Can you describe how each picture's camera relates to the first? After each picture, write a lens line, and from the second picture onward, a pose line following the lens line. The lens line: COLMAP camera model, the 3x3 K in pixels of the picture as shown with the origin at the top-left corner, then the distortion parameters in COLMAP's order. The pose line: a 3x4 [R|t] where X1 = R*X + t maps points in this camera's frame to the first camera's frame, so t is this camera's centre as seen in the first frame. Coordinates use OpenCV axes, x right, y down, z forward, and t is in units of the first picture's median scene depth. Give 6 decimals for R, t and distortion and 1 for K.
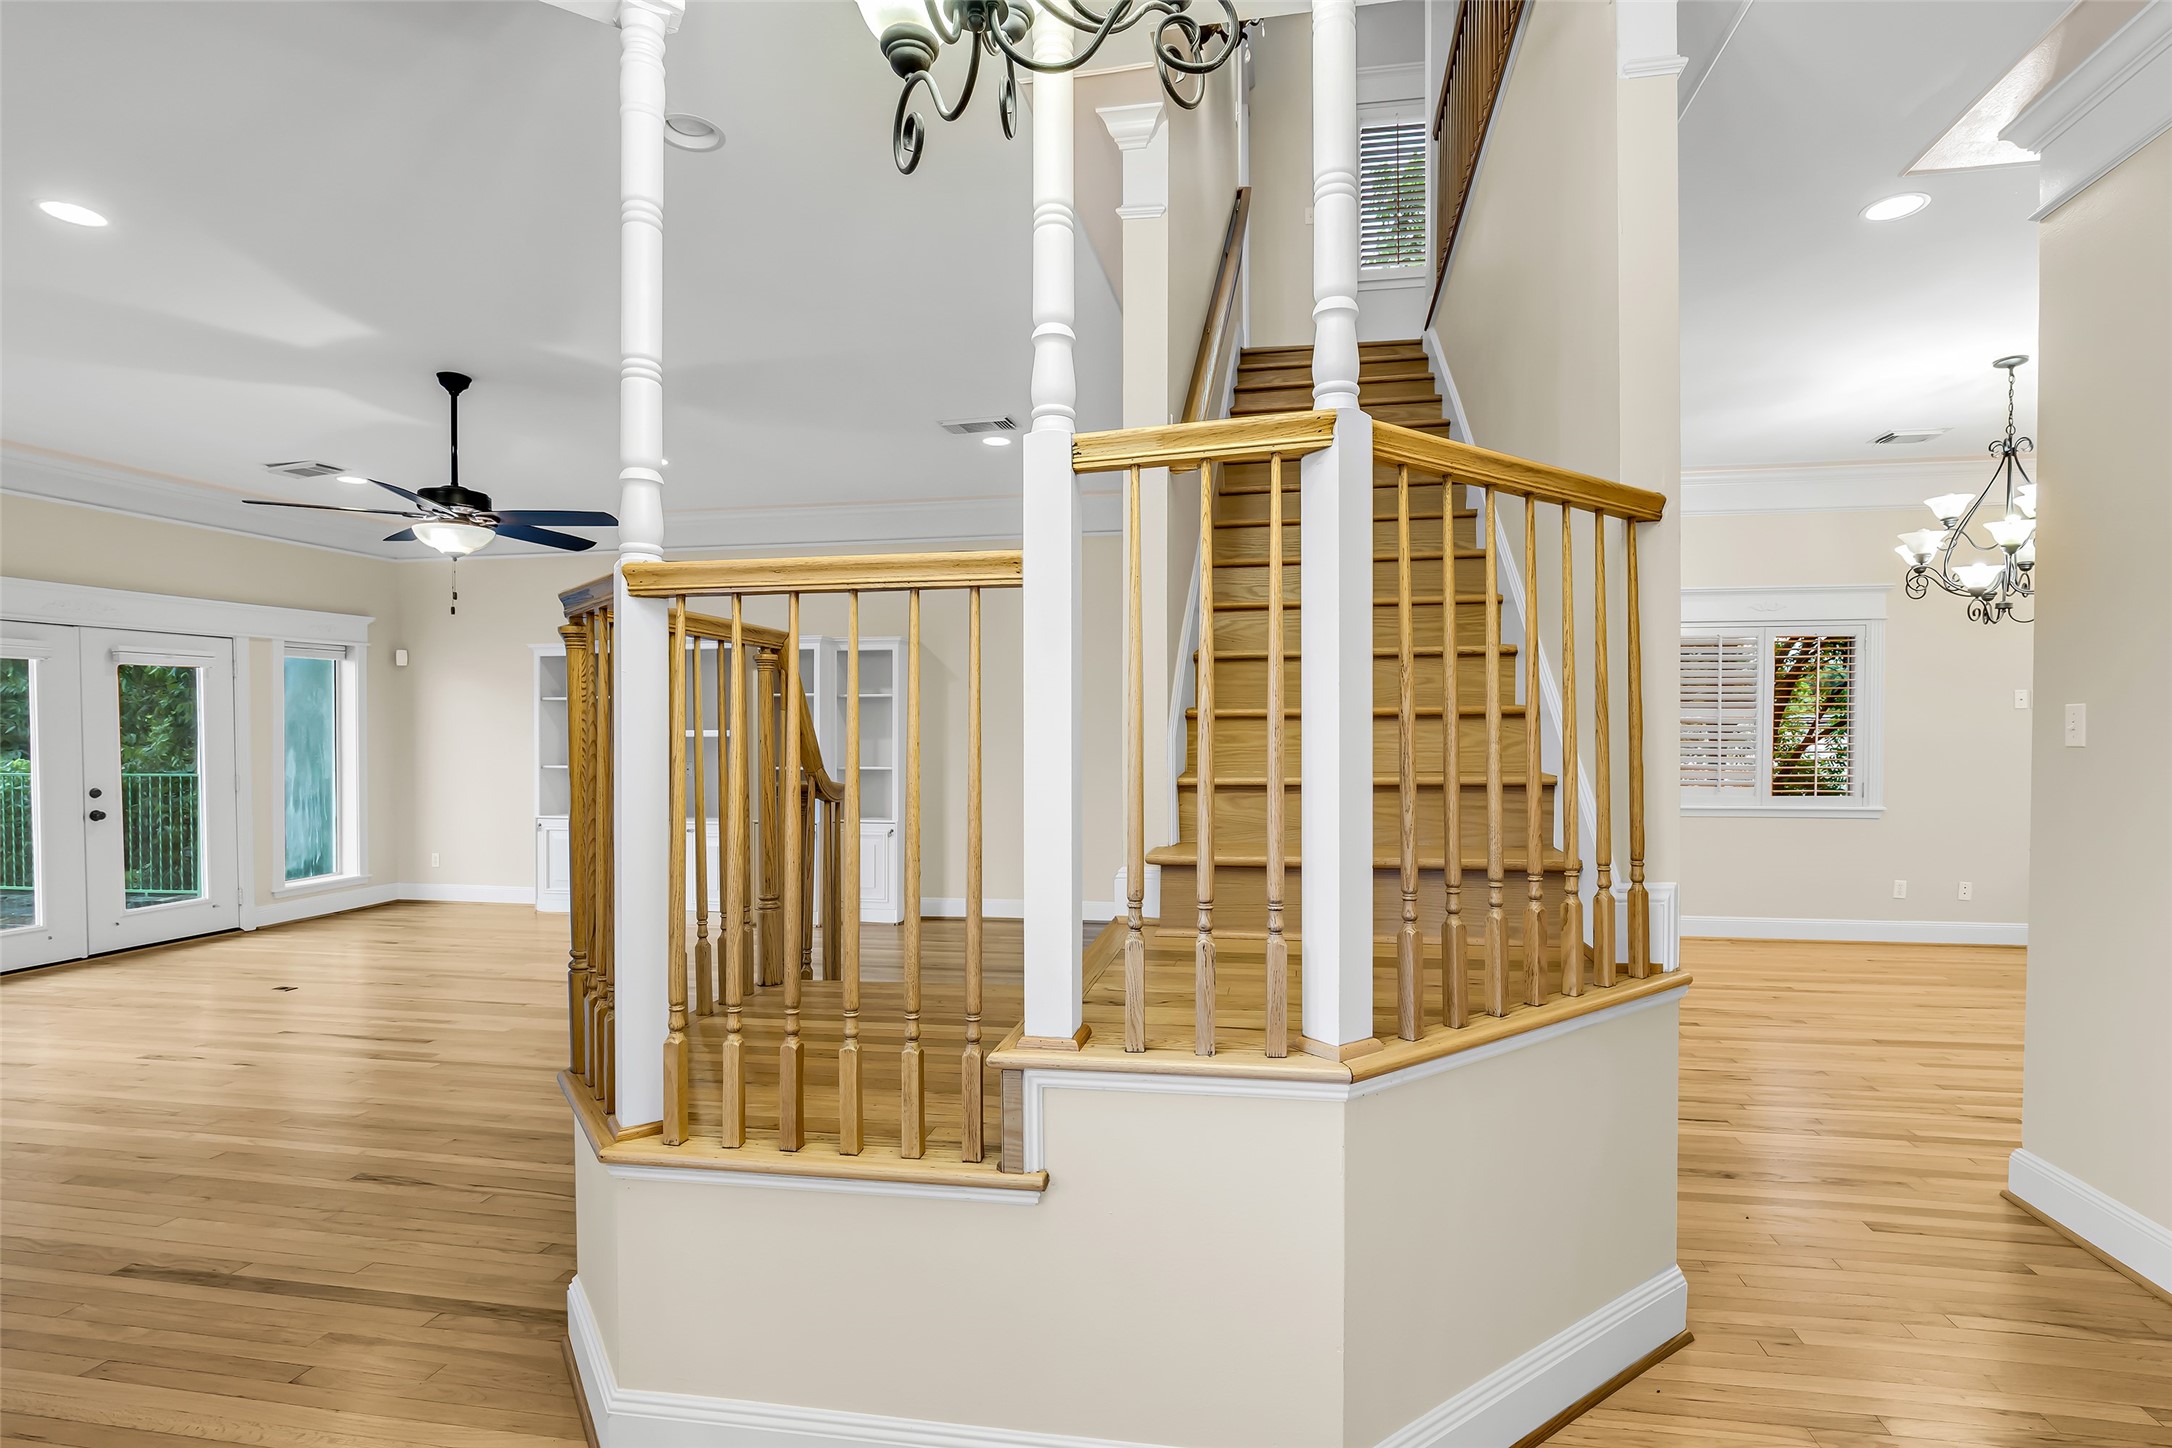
lens RADIAL K [[1027.9, 0, 1126.9], [0, 1027.9, 752.9], [0, 0, 1]] dist [-0.017276, 0.003818]
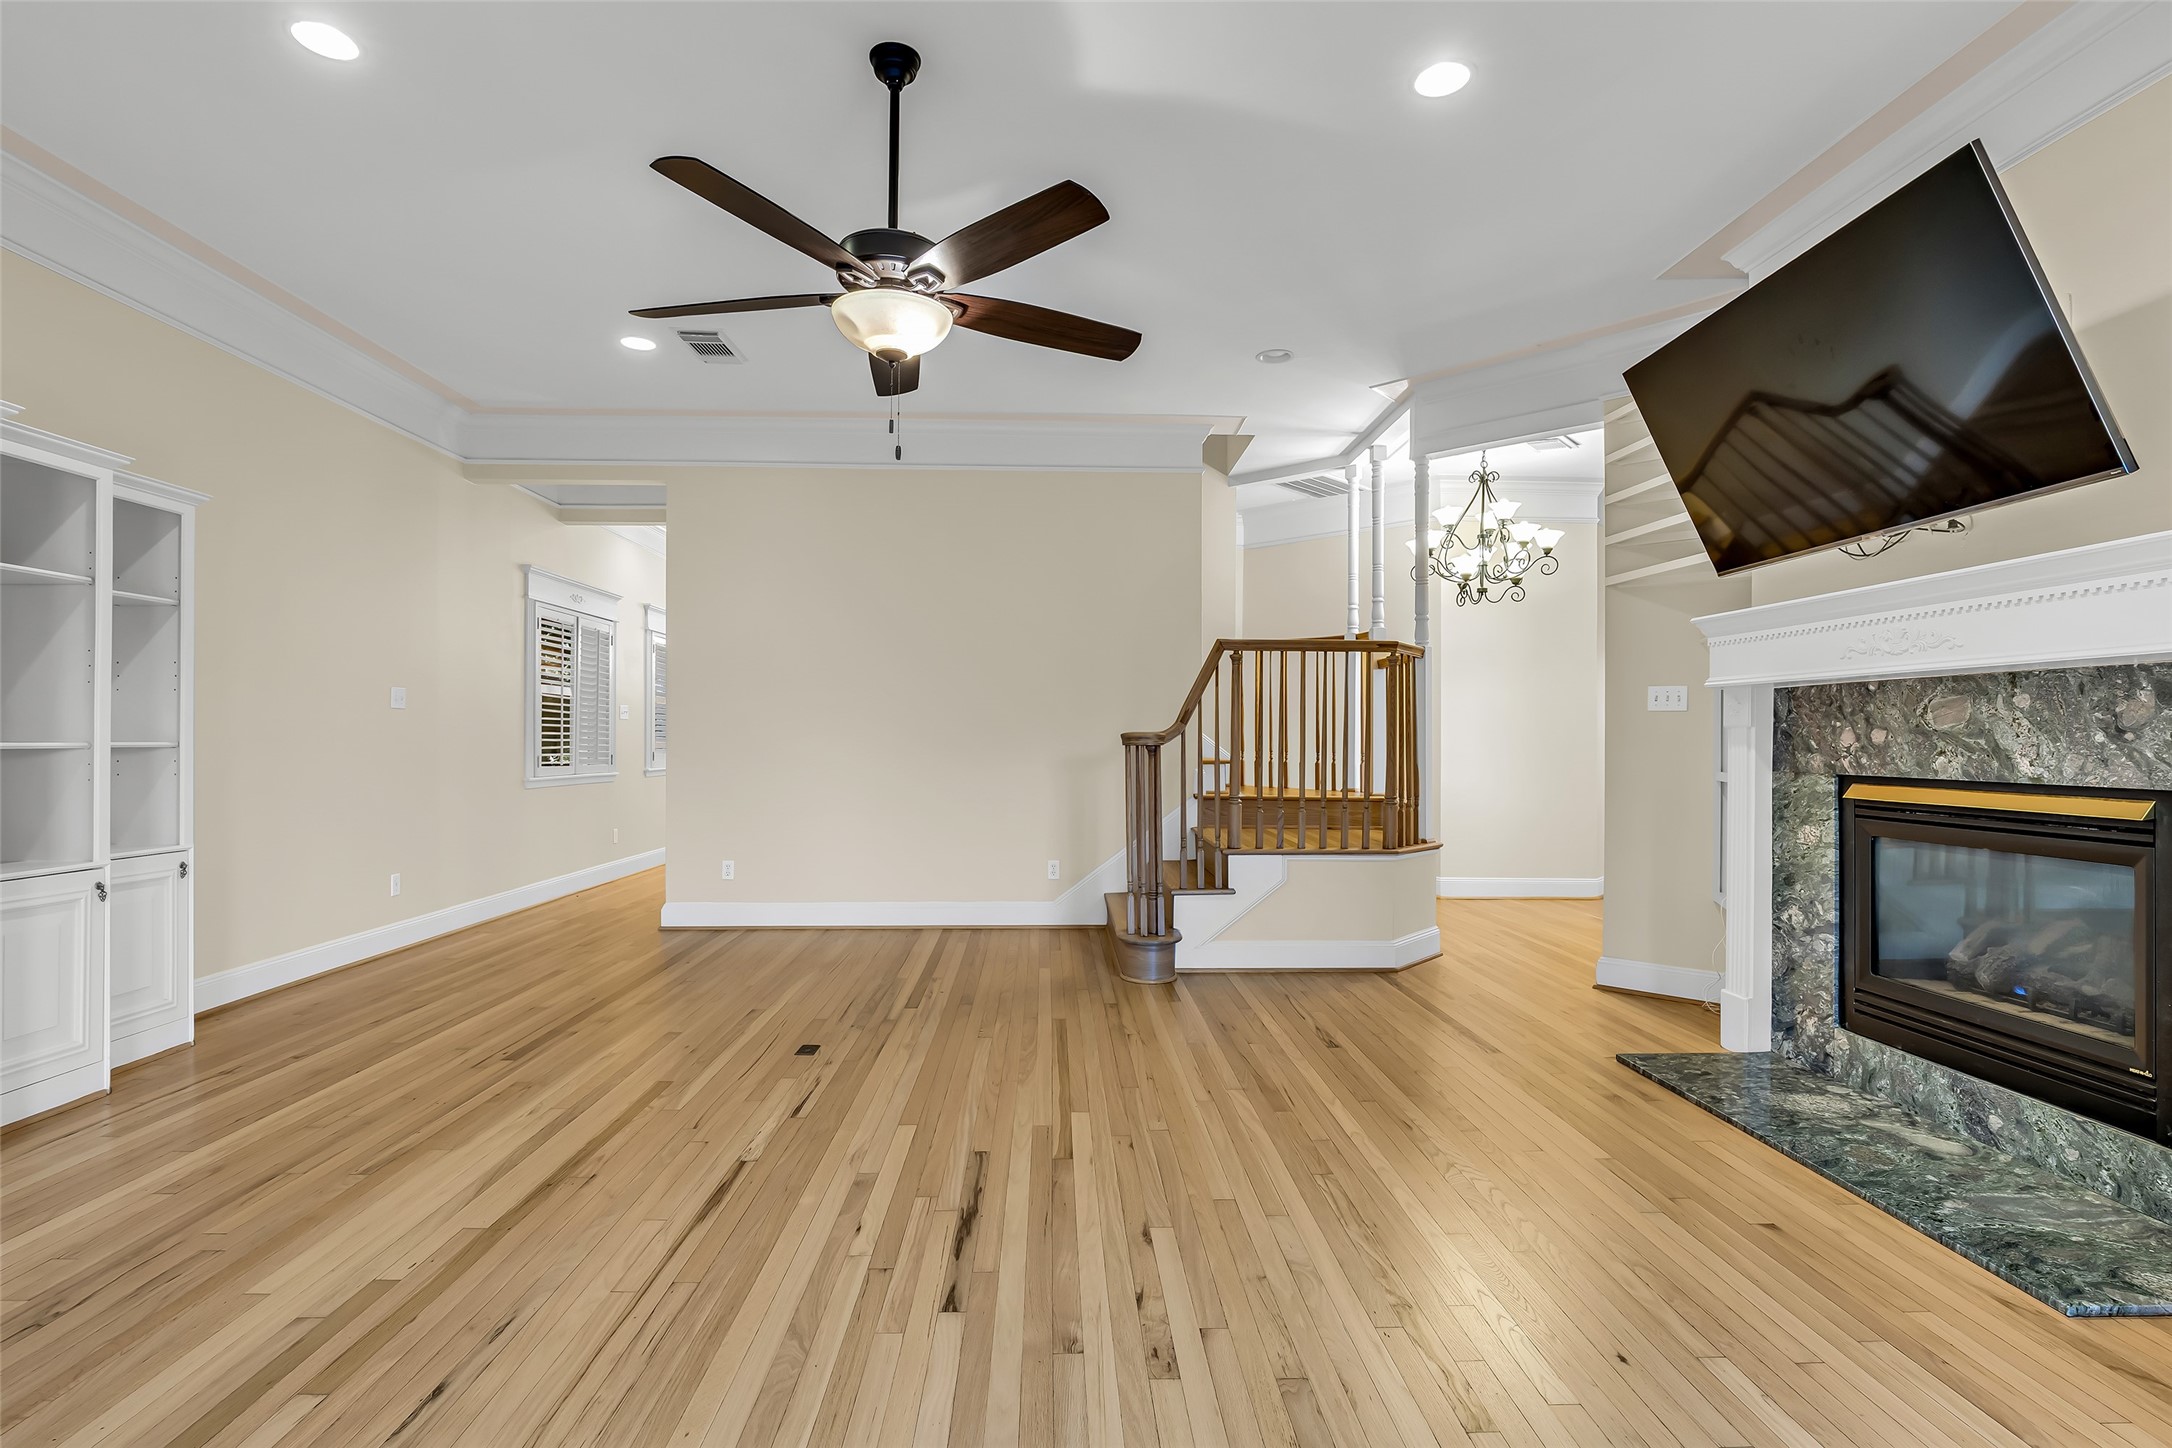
lens RADIAL K [[1027.9, 0, 1076.8], [0, 1027.9, 734.7], [0, 0, 1]] dist [-0.017276, 0.003818]
pose [[-0.191963, 0.005916, 0.981384, -0.923564], [0.011641, 0.999925, -0.003751, 0.020029], [-0.981333, 0.010704, -0.192018, 0.742207]]
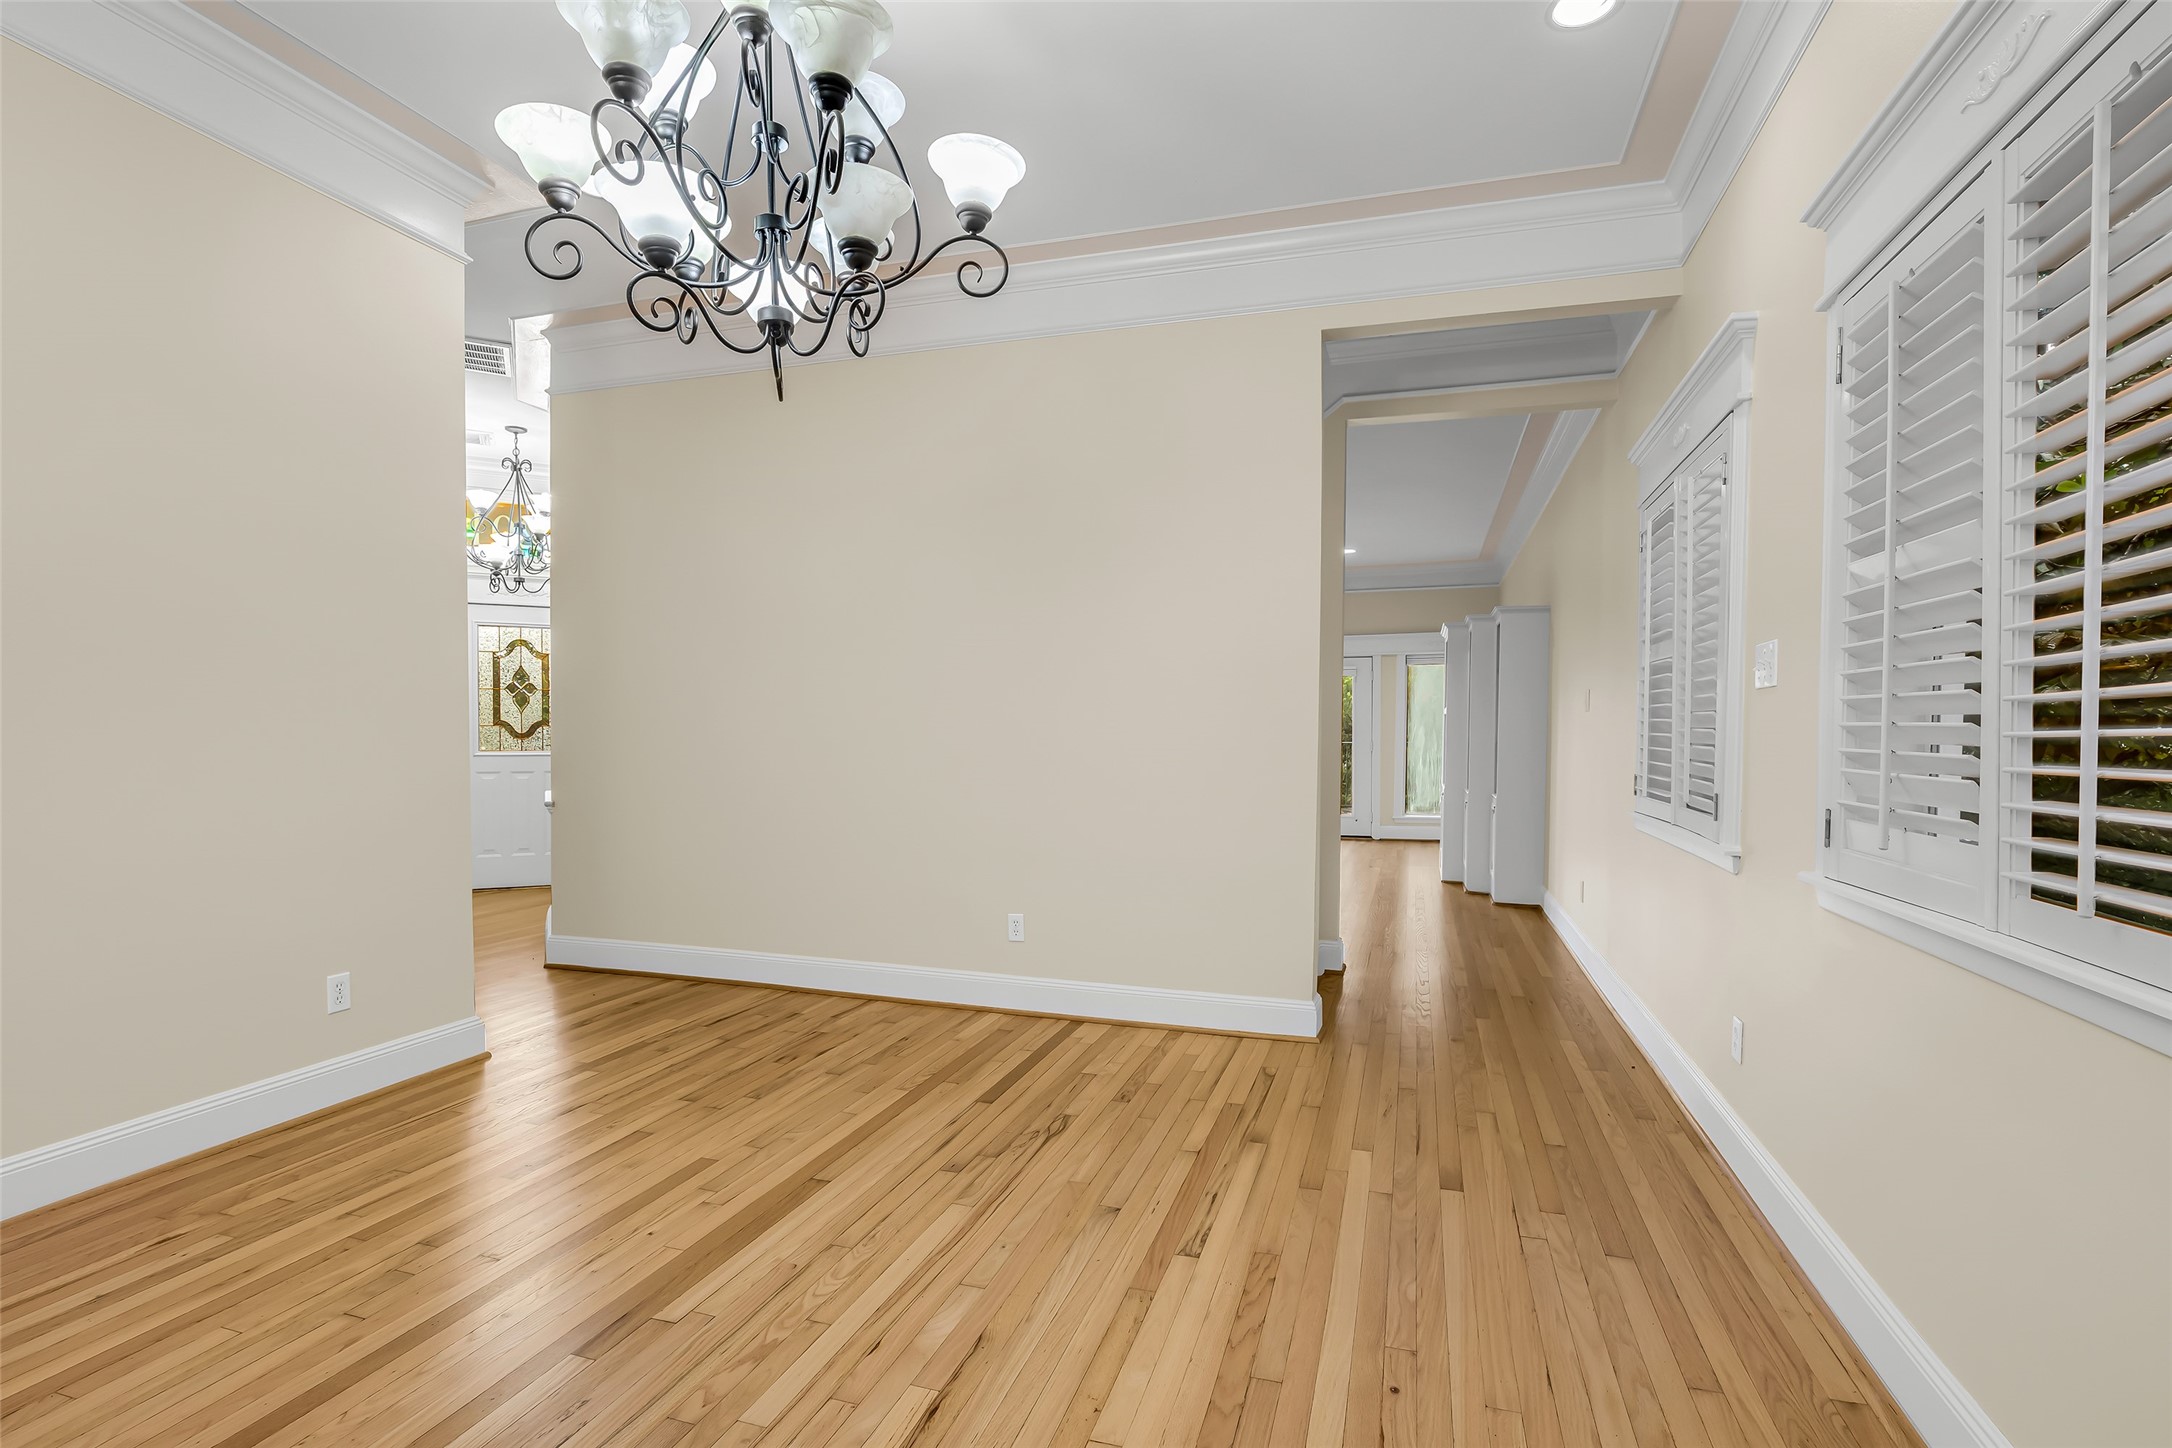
lens RADIAL K [[1027.9, 0, 1101.5], [0, 1027.9, 755.9], [0, 0, 1]] dist [-0.017276, 0.003818]
pose [[-0.120097, 0.023993, -0.992472, 0.889070], [-0.022108, 0.999395, 0.026836, 0.010245], [0.992516, 0.025165, -0.119494, 0.836578]]
